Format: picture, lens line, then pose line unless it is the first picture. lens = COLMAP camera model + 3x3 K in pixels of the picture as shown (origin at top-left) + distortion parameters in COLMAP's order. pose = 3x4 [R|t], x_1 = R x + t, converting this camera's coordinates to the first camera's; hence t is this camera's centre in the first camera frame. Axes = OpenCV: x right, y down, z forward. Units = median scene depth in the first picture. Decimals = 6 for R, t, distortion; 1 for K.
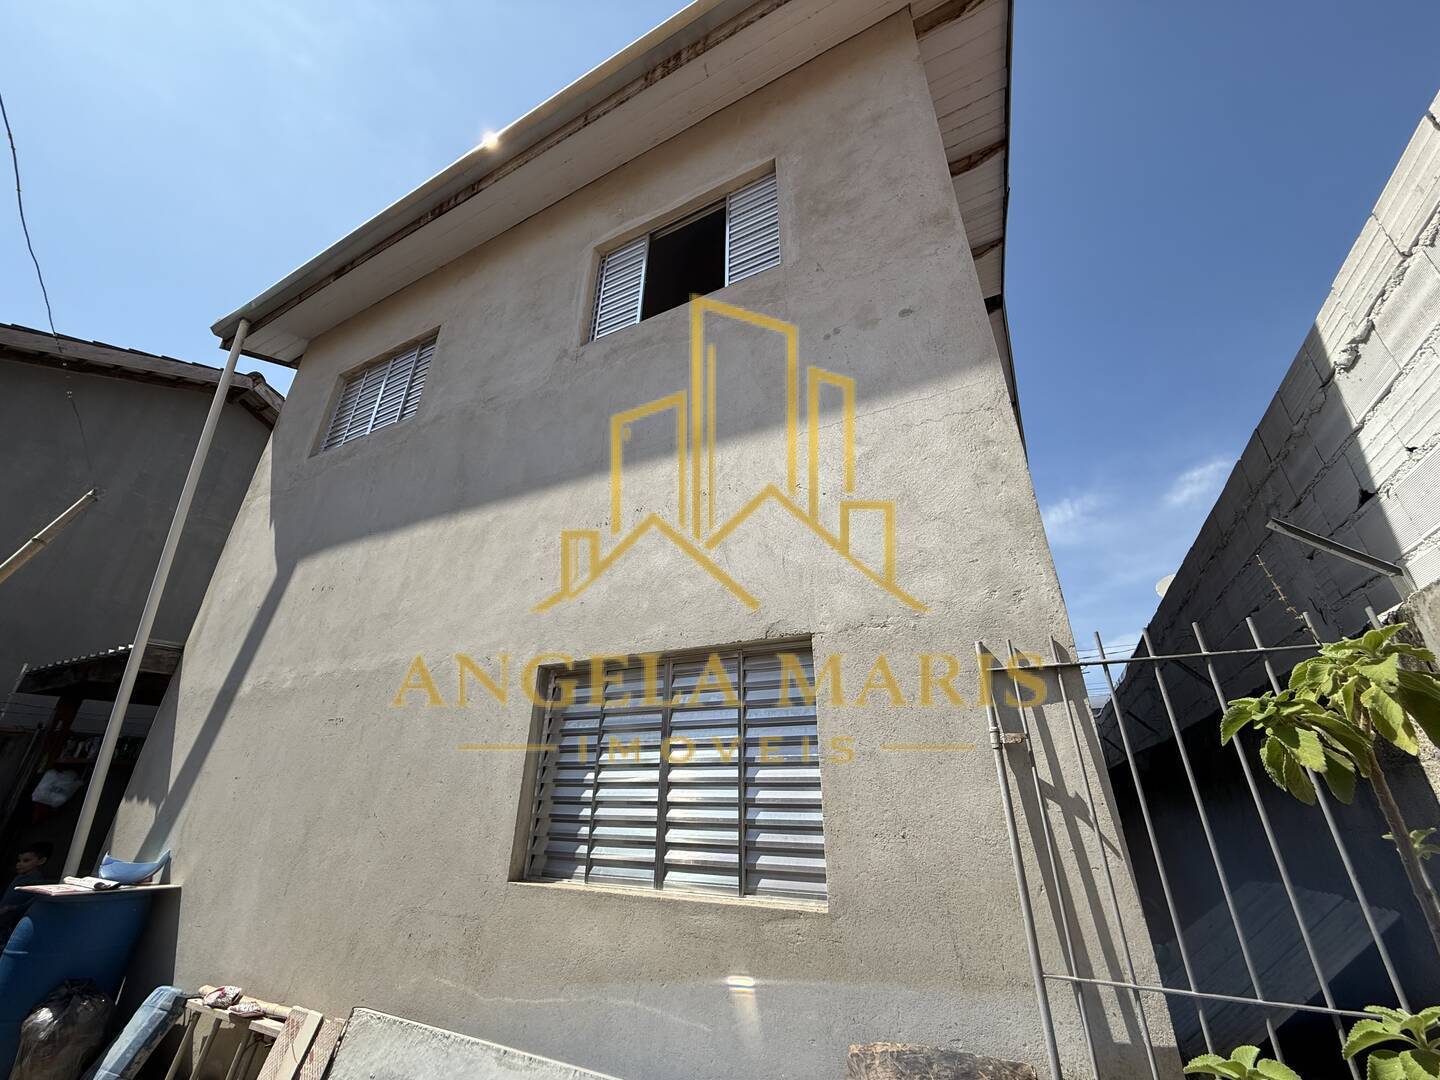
lens RADIAL K [[571.8, 0, 727.6], [0, 571.8, 530.0], [0, 0, 1]] dist [-0.002314, 0.000674]
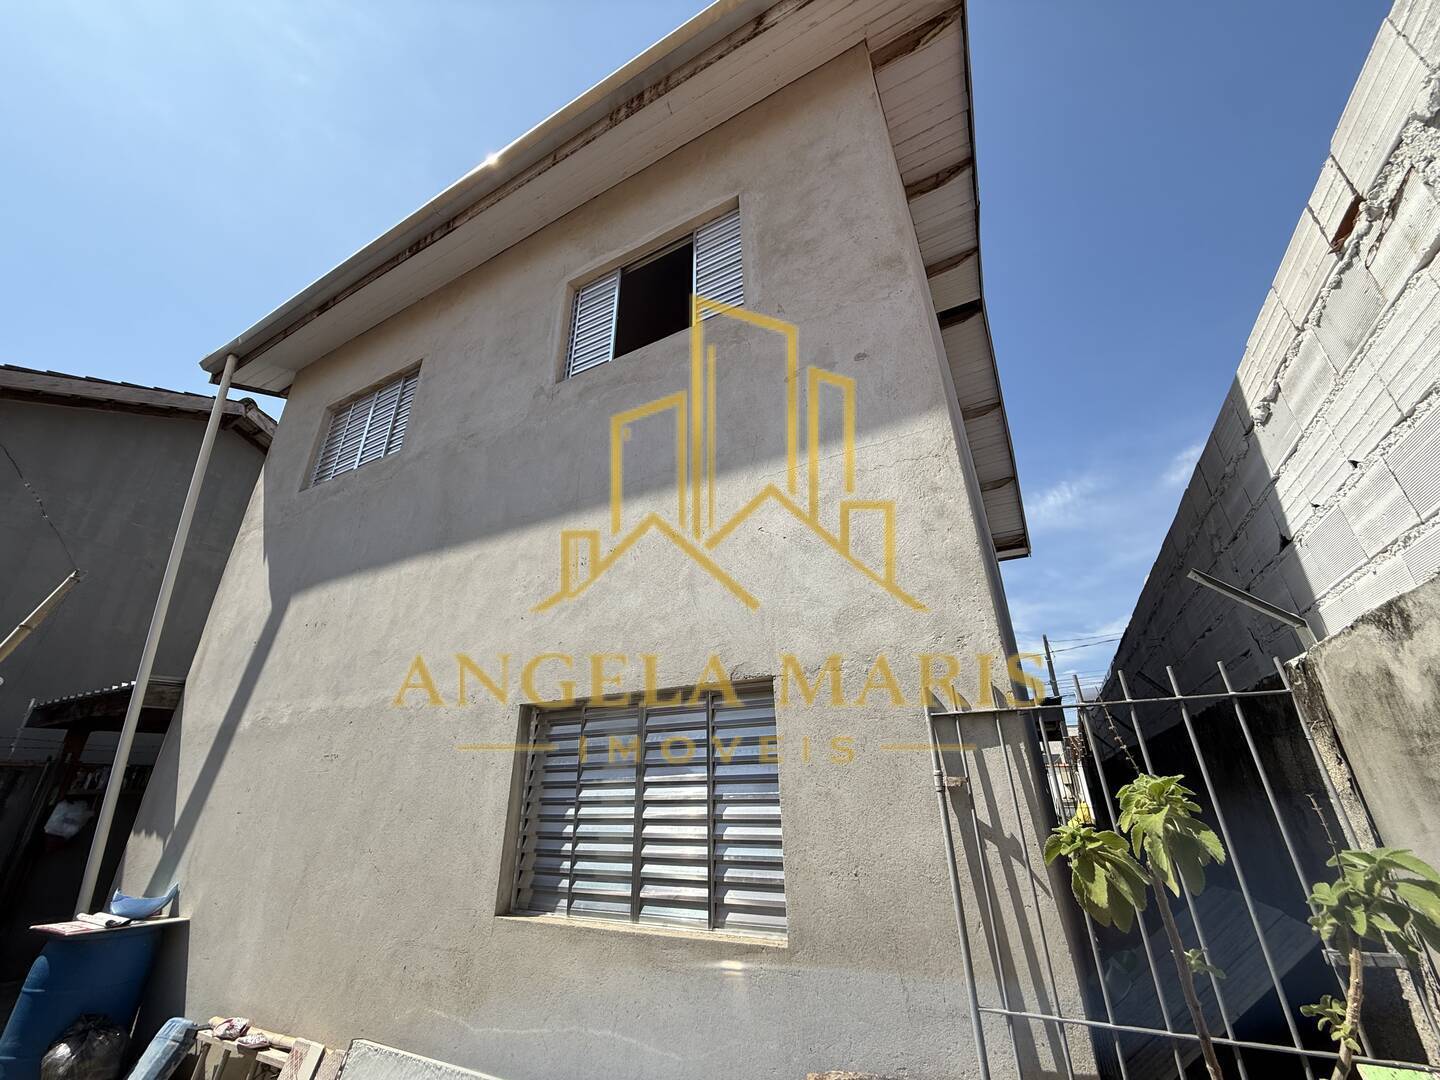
lens RADIAL K [[571.8, 0, 728.9], [0, 571.8, 528.6], [0, 0, 1]] dist [-0.002314, 0.000674]
pose [[0.999496, -0.031630, -0.002792, 0.063876], [0.031660, 0.999432, 0.011535, -0.085355], [0.002426, -0.011617, 0.999930, -0.037605]]
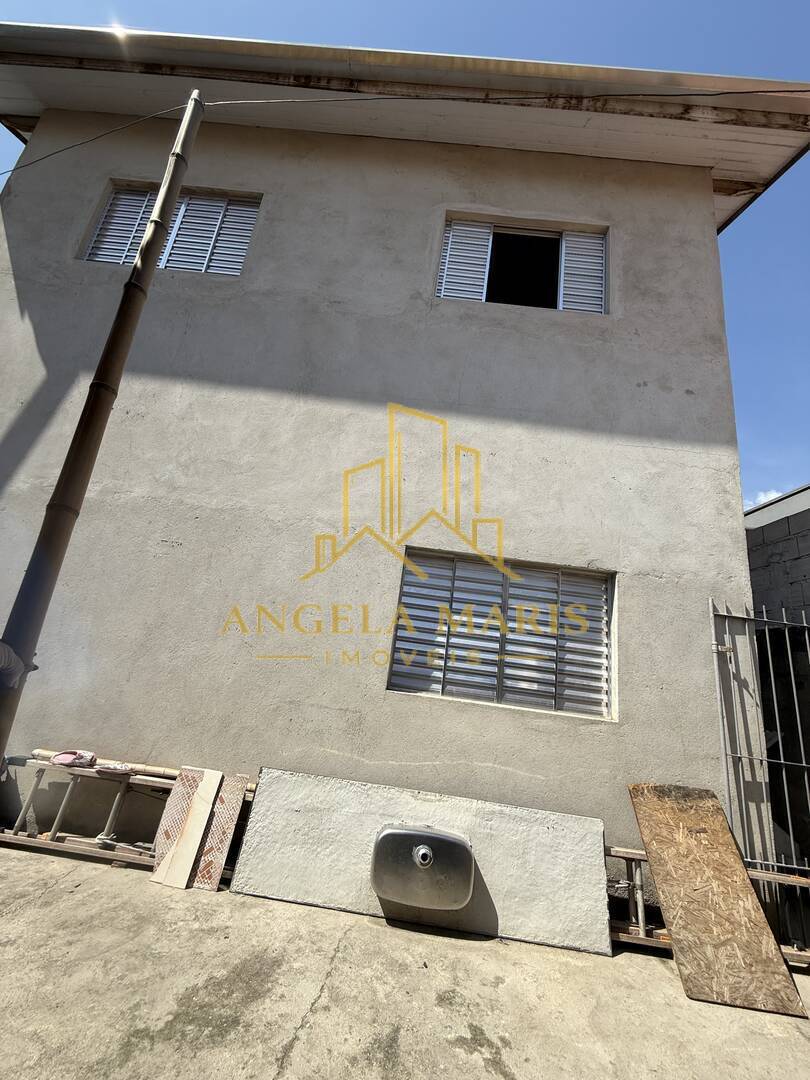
lens RADIAL K [[428.8, 0, 405.5], [0, 428.8, 530.2], [0, 0, 1]] dist [-0.002314, 0.000674]
pose [[0.881744, 0.229281, 0.412259, -0.778690], [-0.303033, 0.945071, 0.122524, 0.082001], [-0.361521, -0.232963, 0.902790, 0.095712]]
